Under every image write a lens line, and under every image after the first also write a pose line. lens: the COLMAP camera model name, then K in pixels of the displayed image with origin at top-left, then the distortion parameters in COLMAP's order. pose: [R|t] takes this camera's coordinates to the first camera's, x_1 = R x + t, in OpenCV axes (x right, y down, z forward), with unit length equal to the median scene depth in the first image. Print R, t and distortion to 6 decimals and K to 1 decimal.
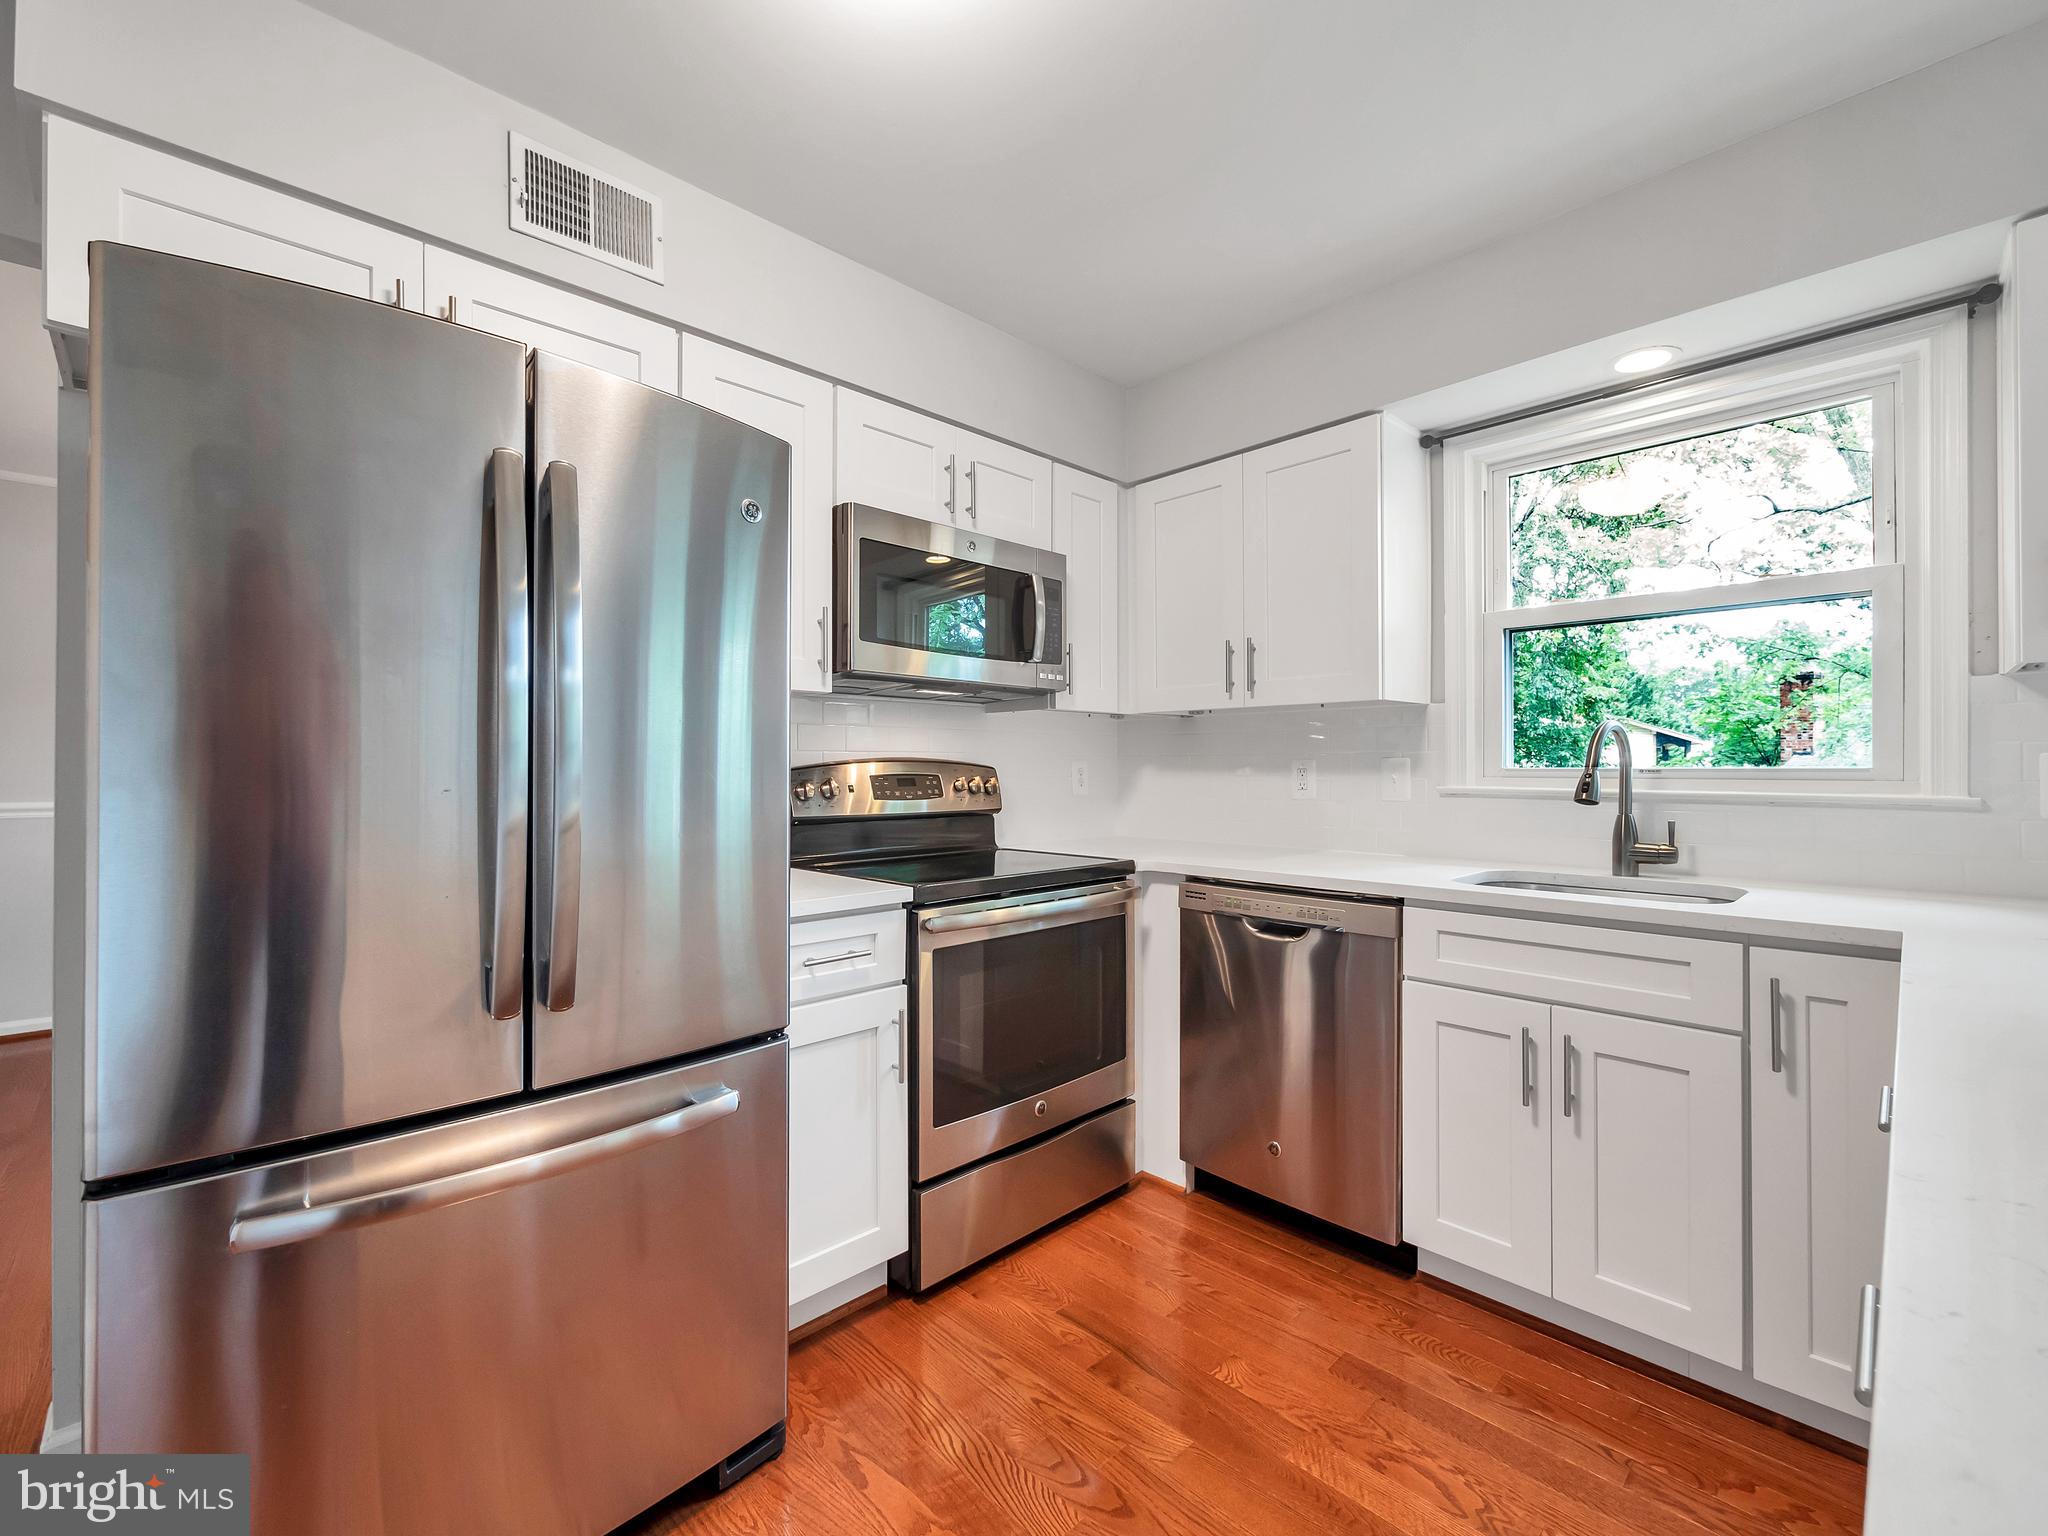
lens RADIAL K [[872.6, 0, 1029.5], [0, 872.6, 766.5], [0, 0, 1]] dist [-0.002781, -0.000277]
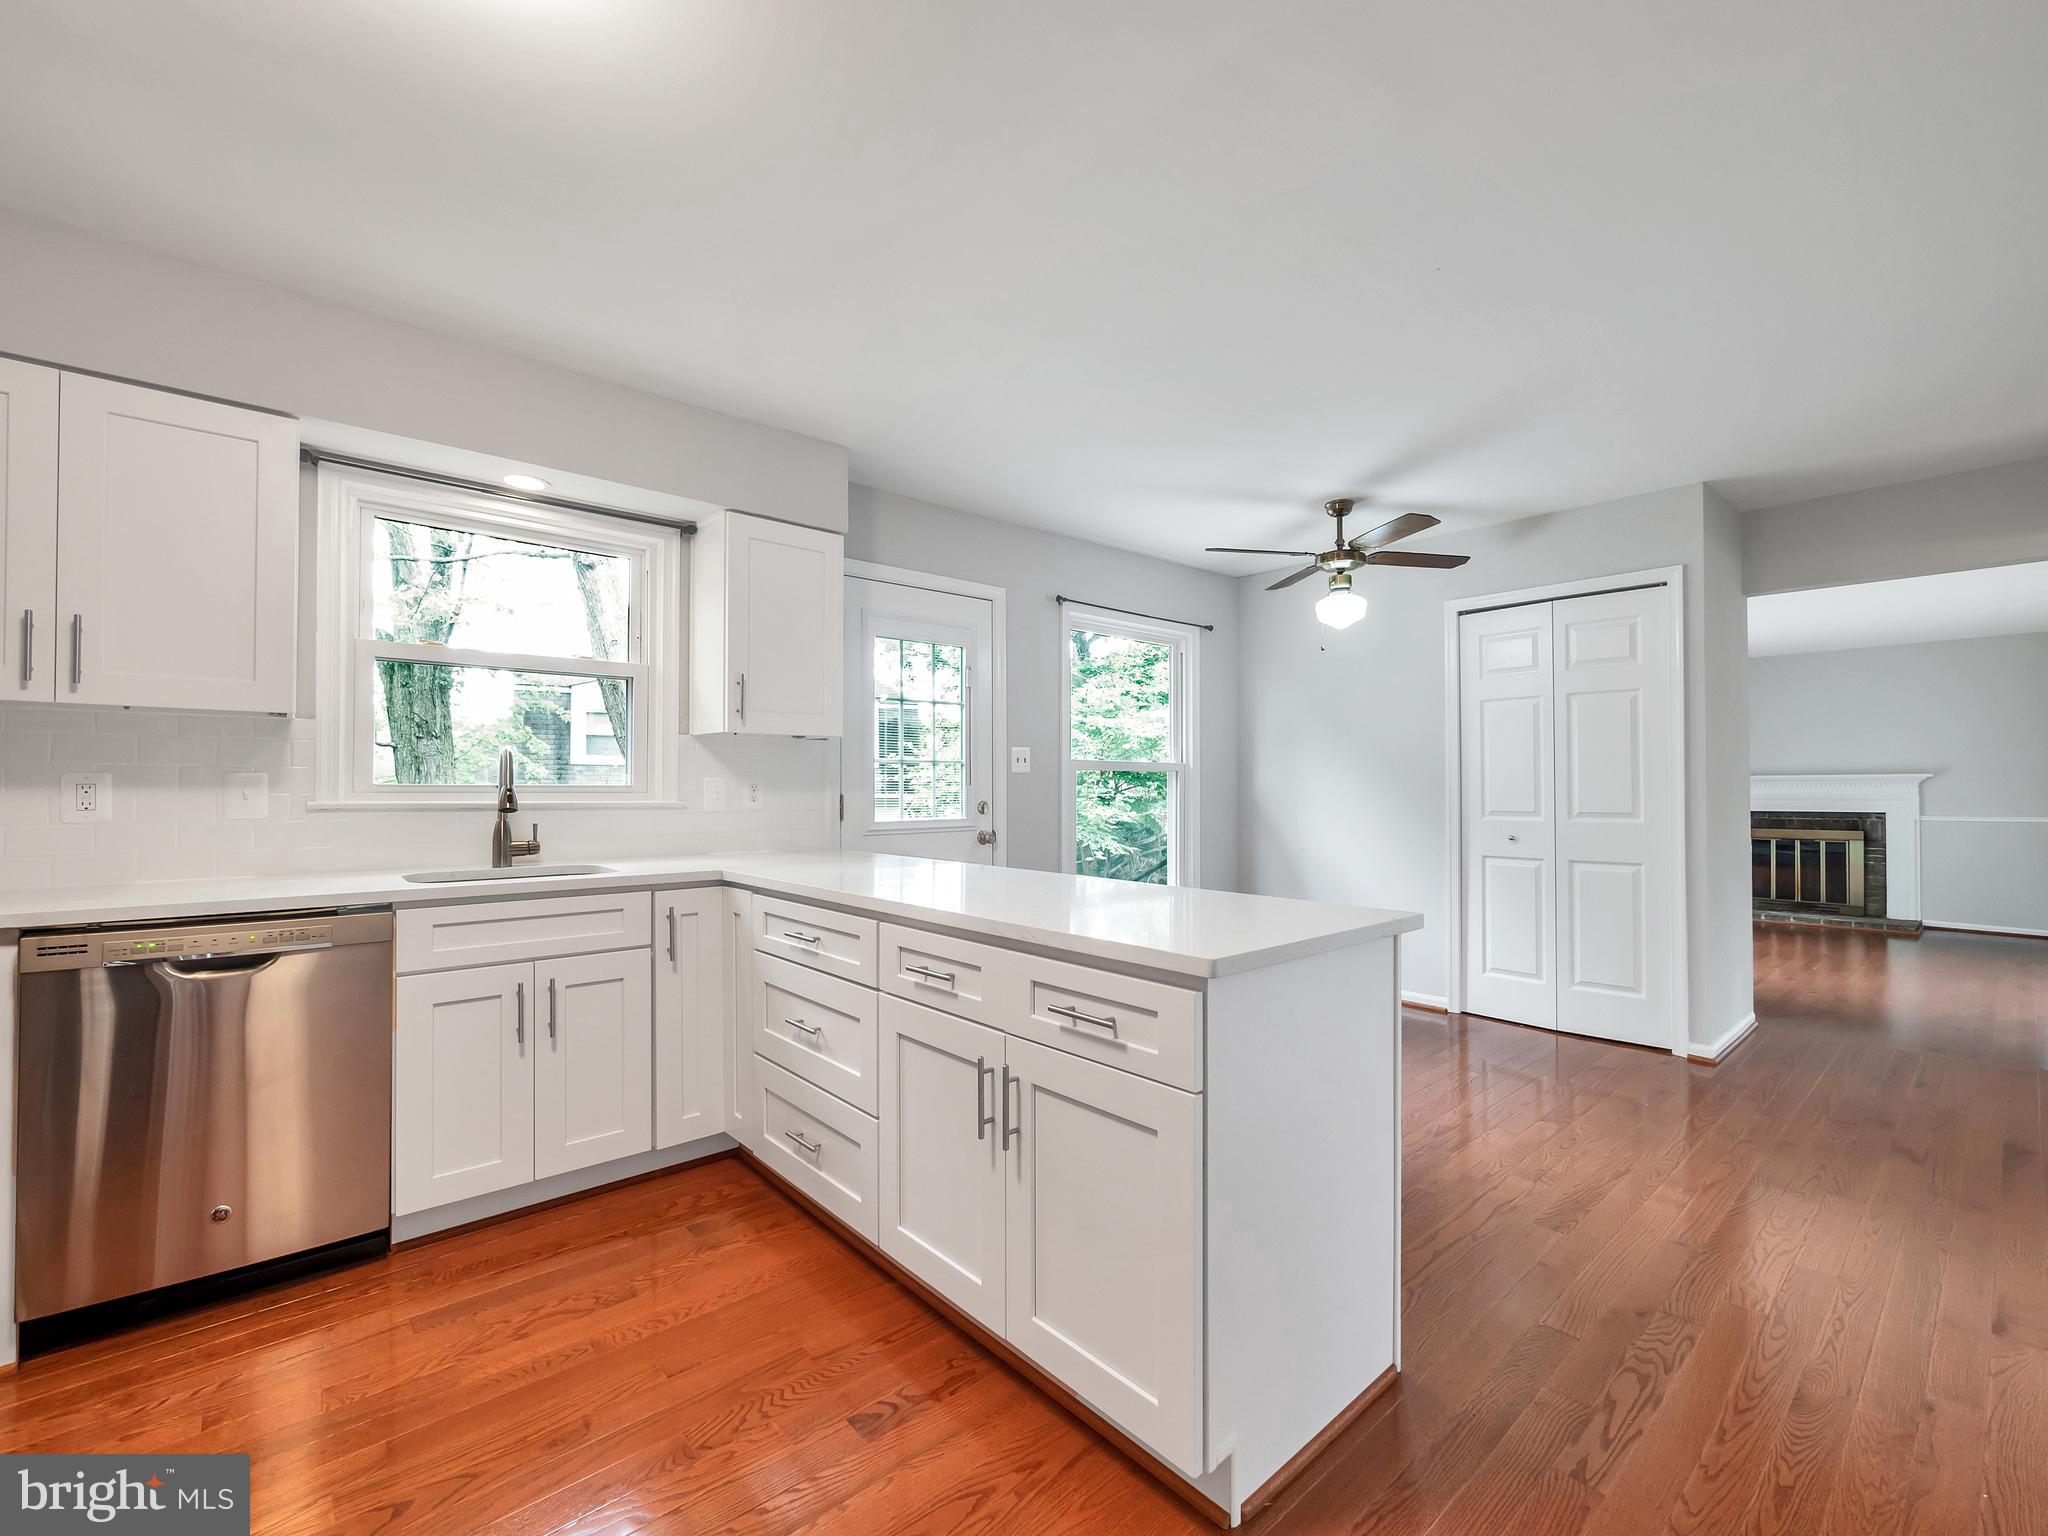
lens RADIAL K [[880.6, 0, 1038.0], [0, 880.6, 774.9], [0, 0, 1]] dist [-0.000069, 0.000023]
pose [[0.048832, 0.013952, 0.998710, -0.593817], [-0.003486, 0.999899, -0.013798, 0.002907], [-0.998801, -0.002808, 0.048875, 0.133918]]
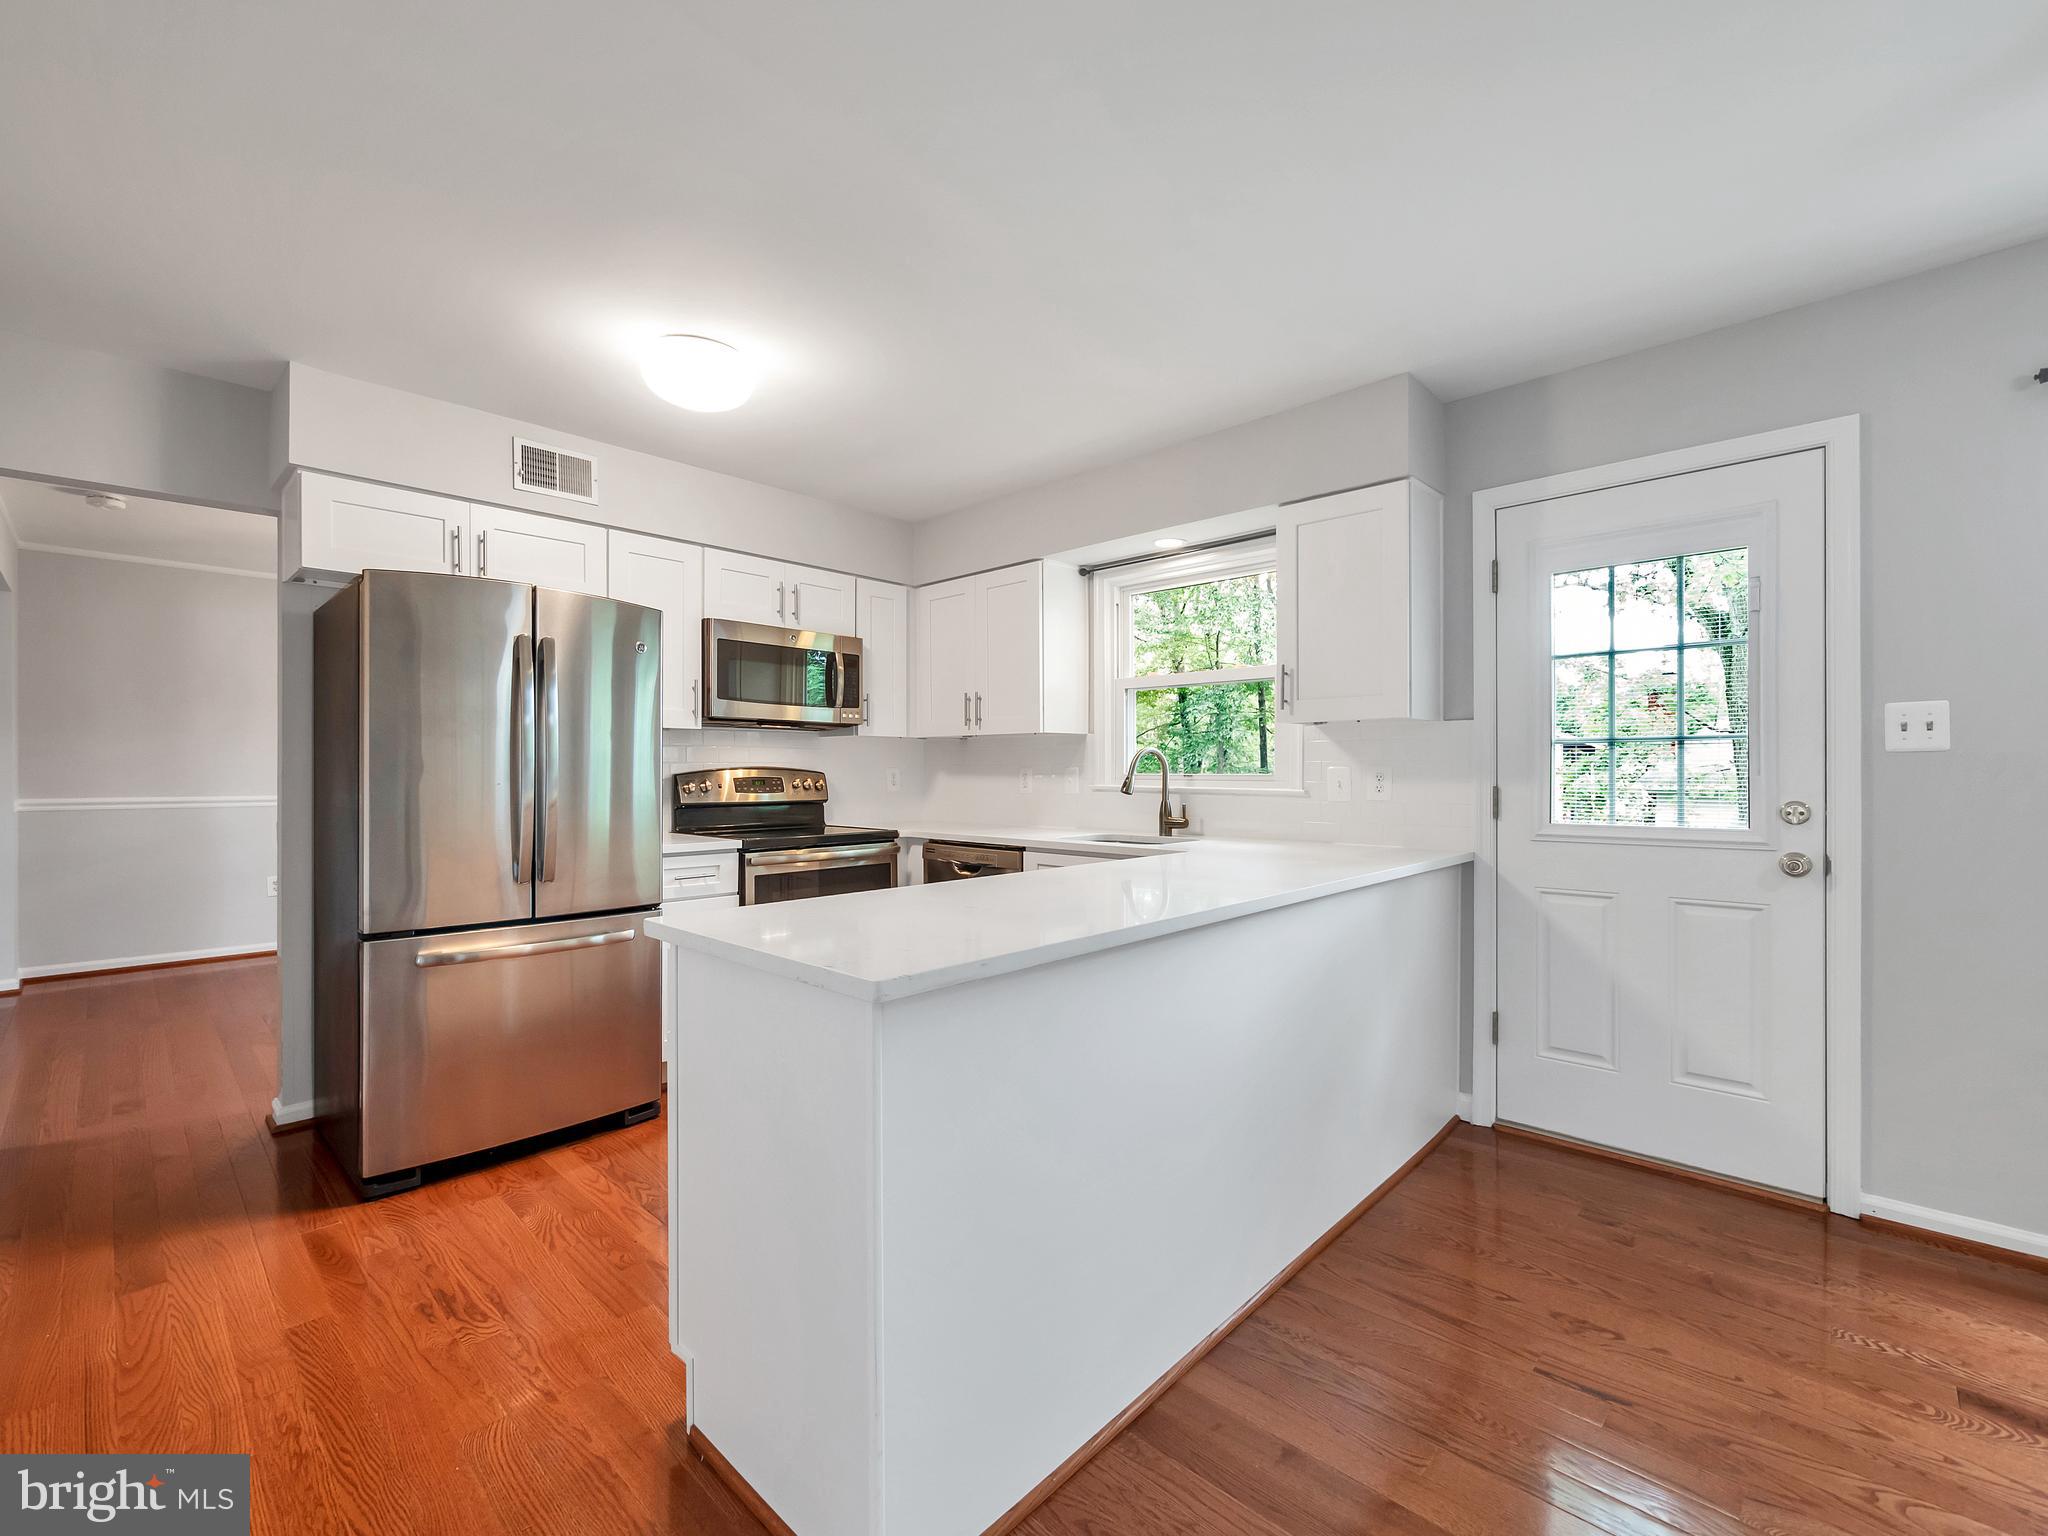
lens RADIAL K [[880.6, 0, 1038.0], [0, 880.6, 774.9], [0, 0, 1]] dist [-0.000069, 0.000023]
pose [[0.998654, 0.000557, 0.051871, 0.339939], [-0.000878, 0.999981, 0.006175, -0.006615], [-0.051866, -0.006212, 0.998635, -0.748605]]
